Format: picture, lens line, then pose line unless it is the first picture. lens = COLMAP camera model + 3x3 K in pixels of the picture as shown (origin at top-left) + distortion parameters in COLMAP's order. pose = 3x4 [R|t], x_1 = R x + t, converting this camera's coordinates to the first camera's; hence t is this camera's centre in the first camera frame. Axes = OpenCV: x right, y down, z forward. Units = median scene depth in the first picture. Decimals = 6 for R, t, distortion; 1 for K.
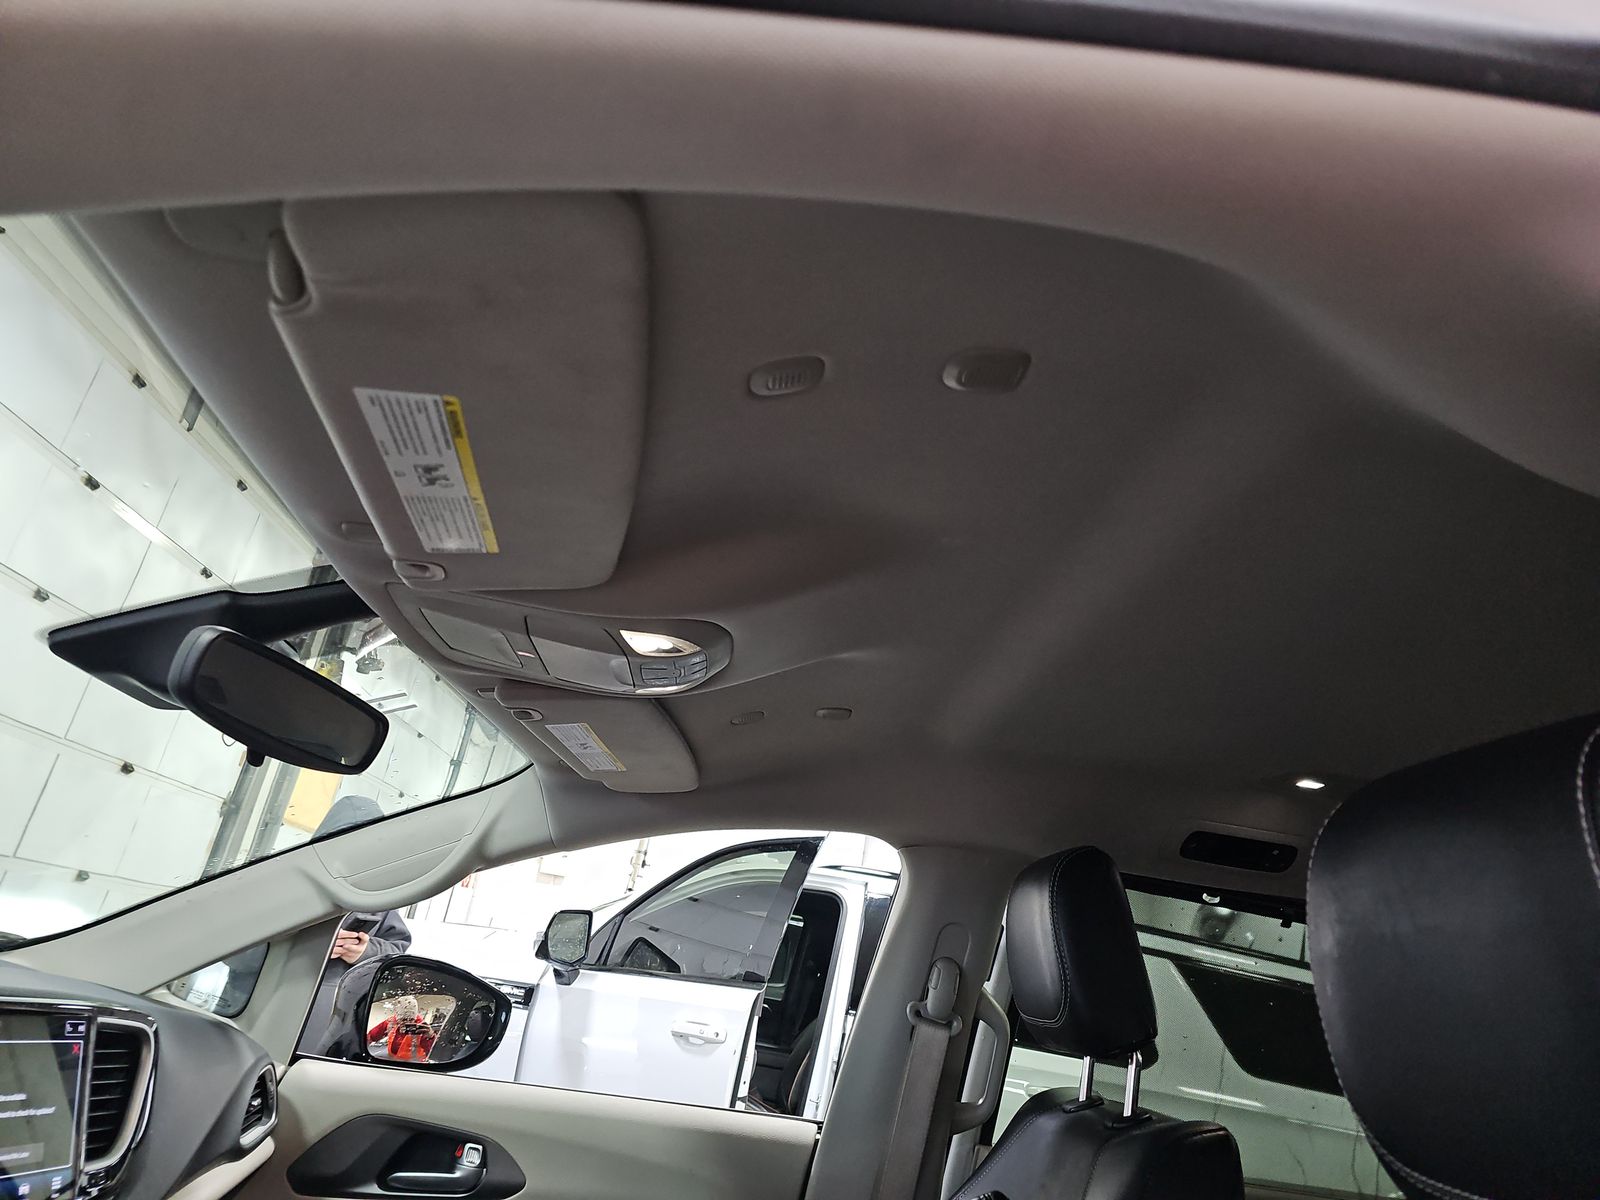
lens RADIAL K [[1030.6, 0, 800.7], [0, 1030.6, 595.6], [0, 0, 1]] dist [0.051726, -0.051289]
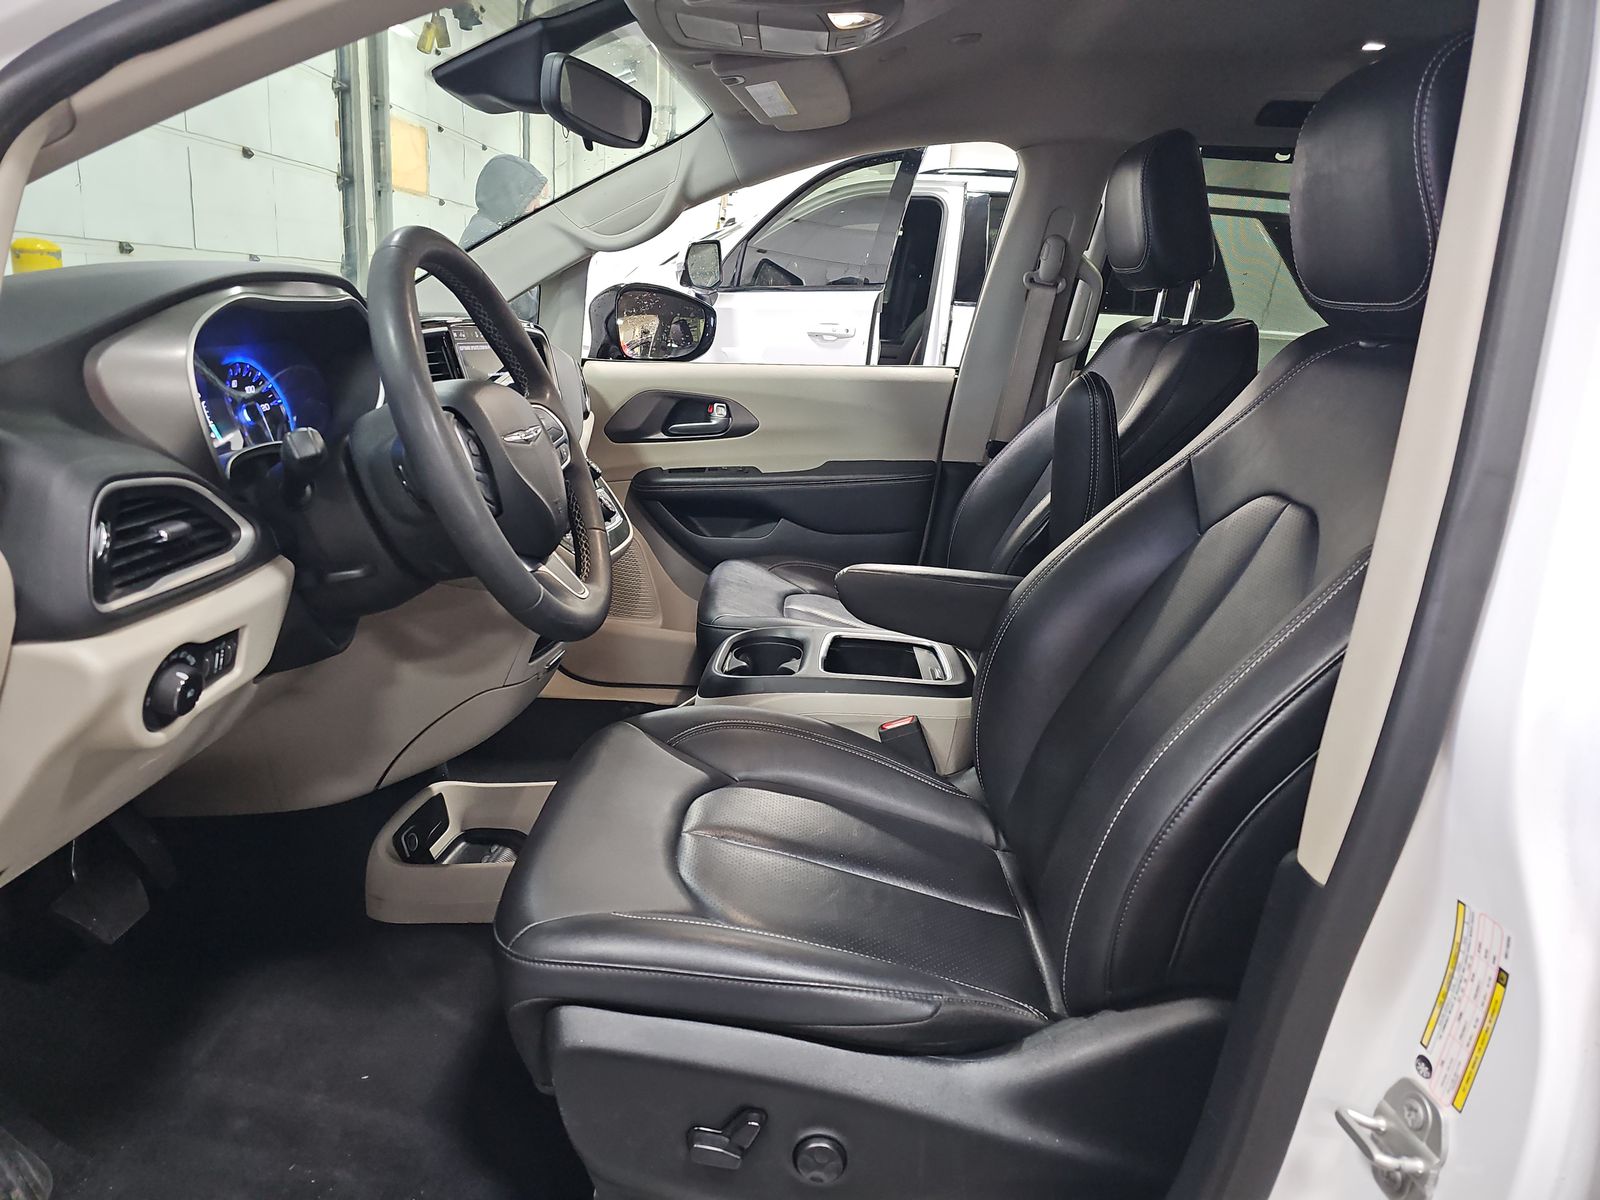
lens RADIAL K [[1030.6, 0, 800.7], [0, 1030.6, 595.6], [0, 0, 1]] dist [0.051726, -0.051289]
pose [[0.990887, -0.081412, -0.107312, -0.066224], [0.129303, 0.798132, 0.588444, -0.087331], [0.037743, -0.596957, 0.801385, -0.292879]]
